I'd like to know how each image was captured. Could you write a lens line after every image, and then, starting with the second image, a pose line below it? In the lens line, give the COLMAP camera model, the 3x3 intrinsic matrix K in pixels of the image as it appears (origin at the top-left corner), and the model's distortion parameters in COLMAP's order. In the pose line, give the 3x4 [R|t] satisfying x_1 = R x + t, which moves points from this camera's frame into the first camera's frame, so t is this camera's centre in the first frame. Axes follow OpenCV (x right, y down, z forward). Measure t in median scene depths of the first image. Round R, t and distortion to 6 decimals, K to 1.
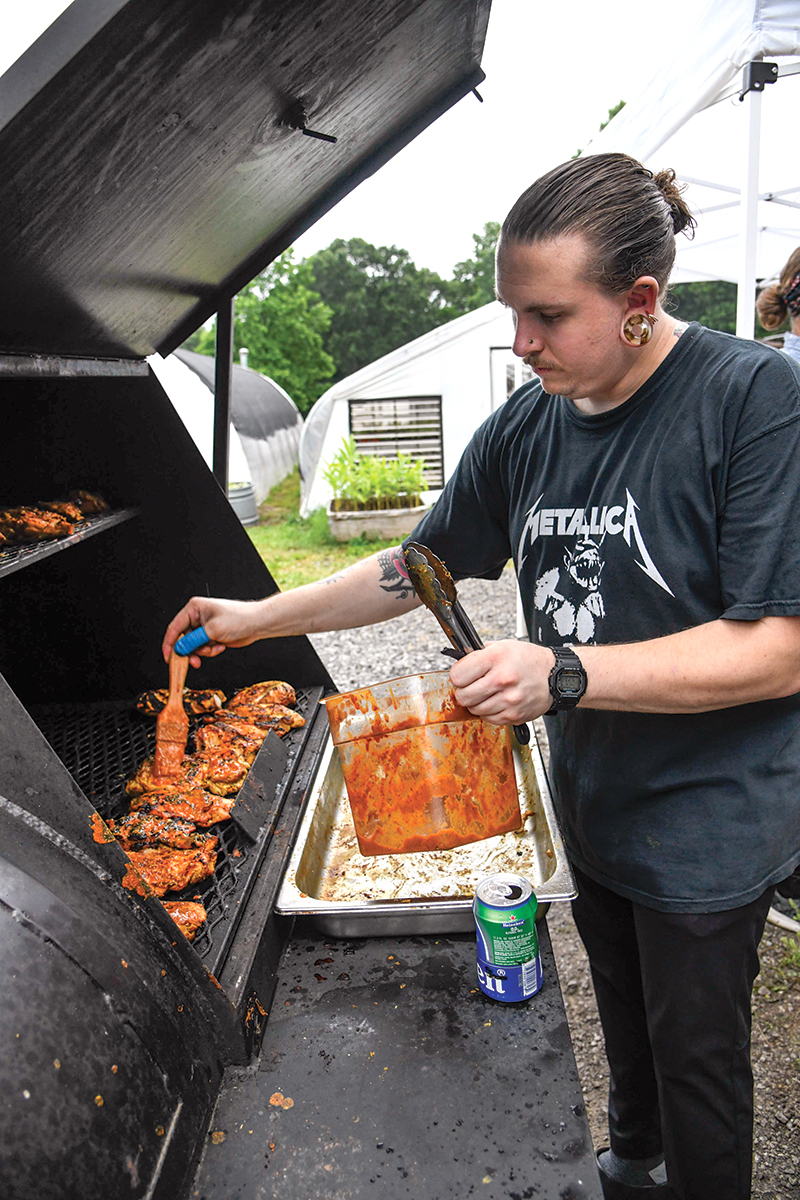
lens RADIAL K [[820.2, 0, 400.0], [0, 820.2, 600.0], [0, 0, 1]] dist [-0.136726, 0.080758]
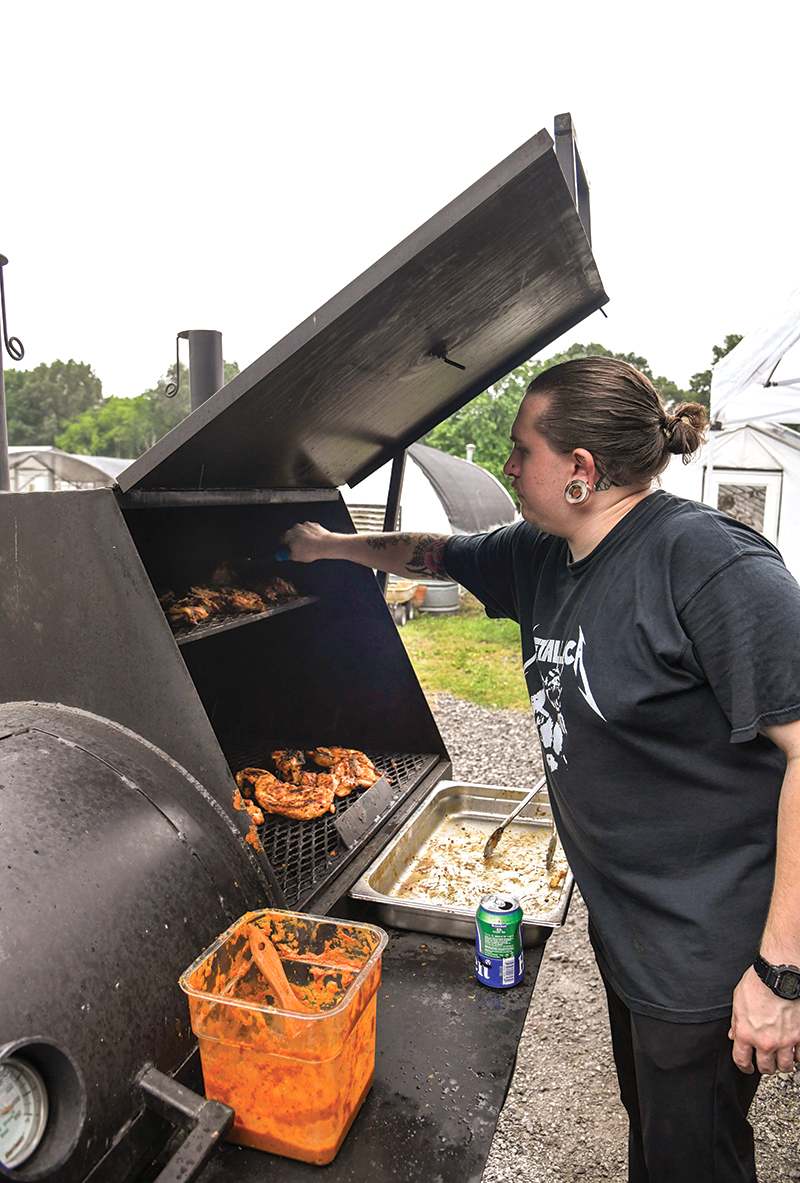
lens RADIAL K [[818.9, 0, 400.0], [0, 818.9, 591.5], [0, 0, 1]] dist [-0.082045, 0.000398]
pose [[0.961192, 0.113292, -0.251547, 0.201539], [-0.143517, 0.984040, -0.105203, 0.000109], [0.235614, 0.137221, 0.962110, -0.370000]]
